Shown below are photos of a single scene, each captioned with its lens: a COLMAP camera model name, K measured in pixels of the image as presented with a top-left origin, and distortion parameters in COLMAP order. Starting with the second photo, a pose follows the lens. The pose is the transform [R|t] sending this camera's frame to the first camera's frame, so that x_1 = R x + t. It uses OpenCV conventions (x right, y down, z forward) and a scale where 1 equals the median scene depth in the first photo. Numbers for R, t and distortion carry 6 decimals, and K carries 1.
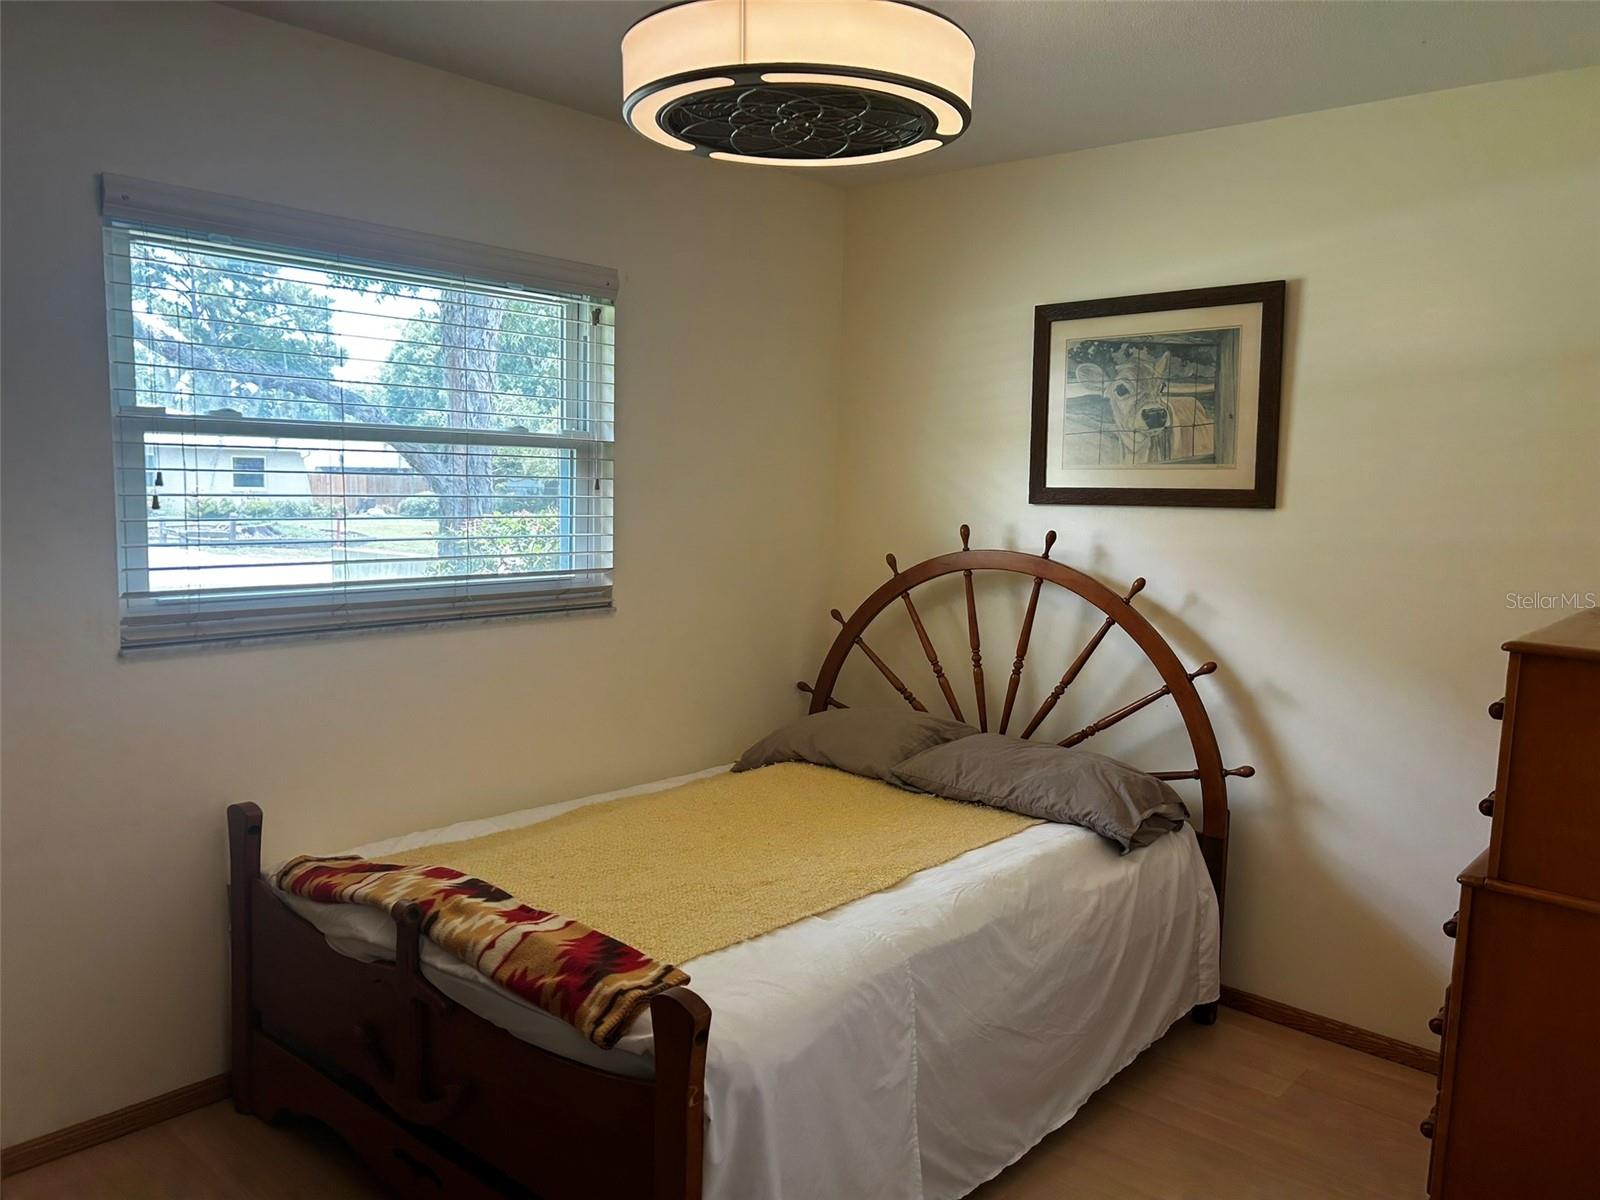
lens RADIAL K [[1195.1, 0, 800.0], [0, 1195.1, 600.0], [0, 0, 1]] dist [0.066232, -0.093379]
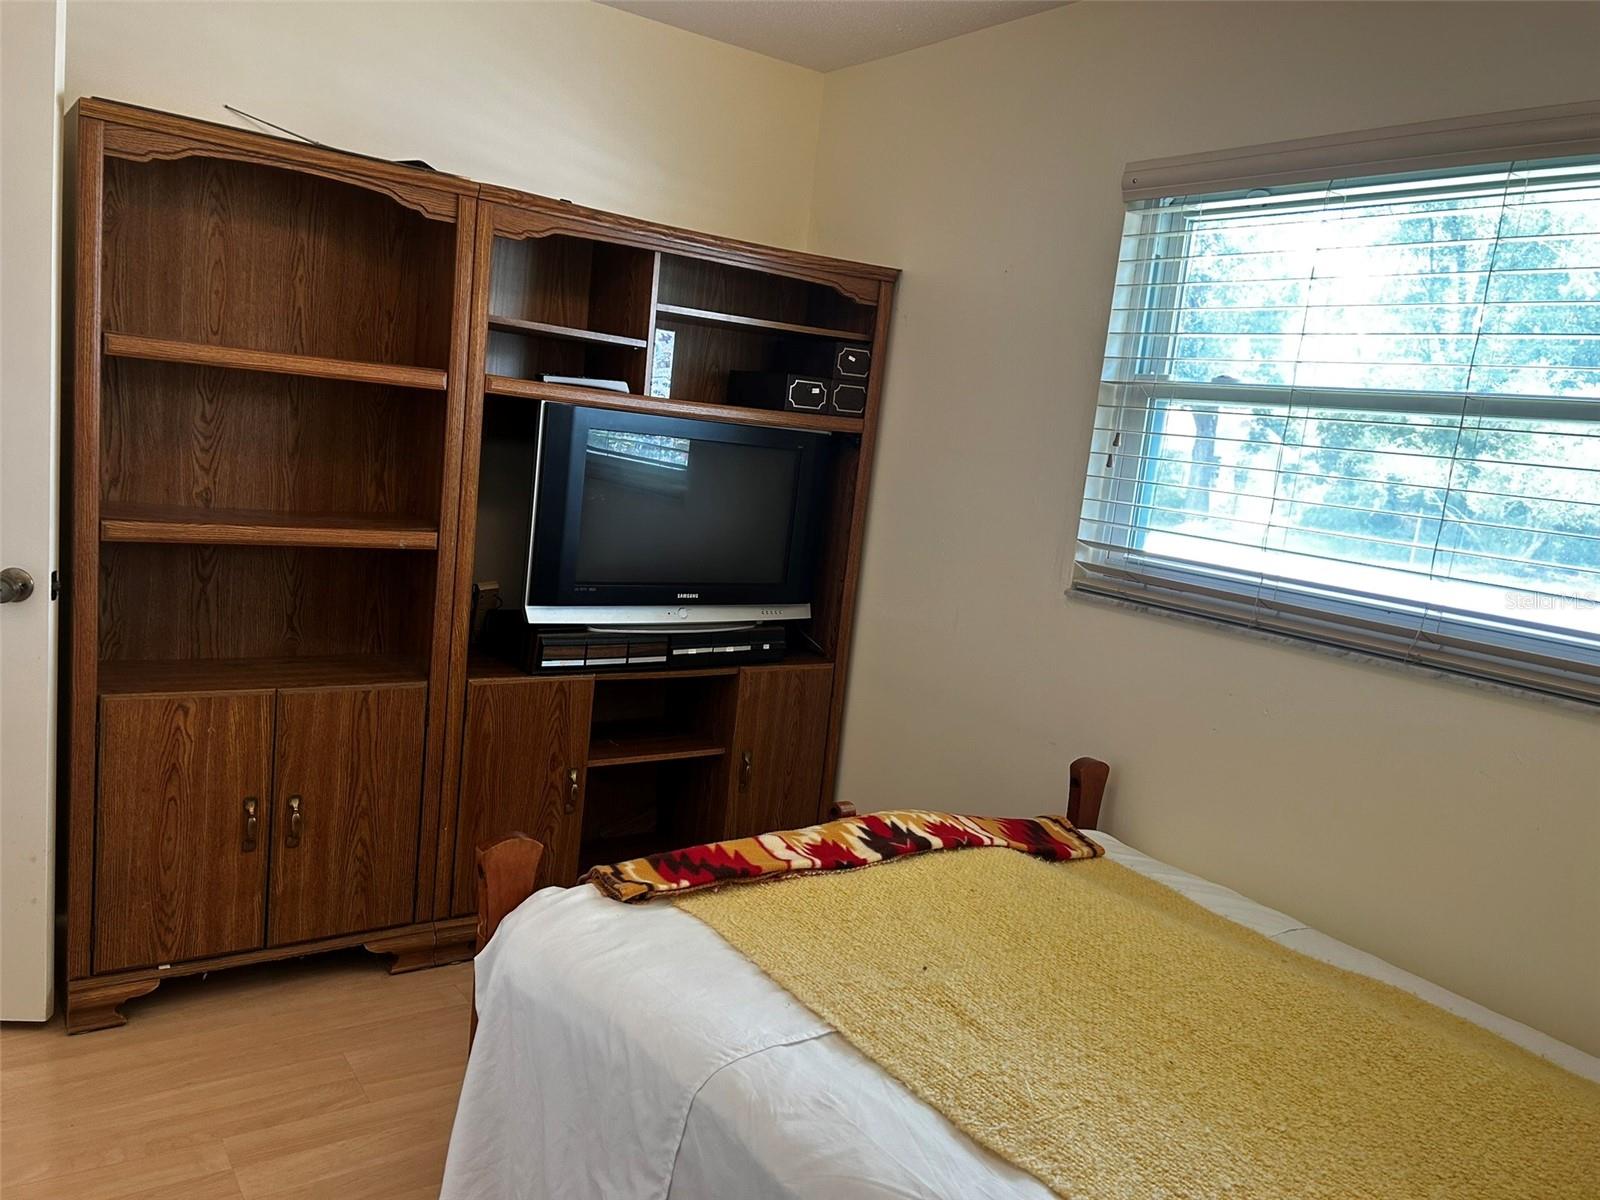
lens RADIAL K [[1195.1, 0, 800.0], [0, 1195.1, 600.0], [0, 0, 1]] dist [0.066232, -0.093379]
pose [[-0.201246, 0.091967, -0.975214, 0.548963], [-0.223334, 0.965053, 0.137096, -0.042528], [0.953741, 0.245388, -0.173673, 0.900307]]
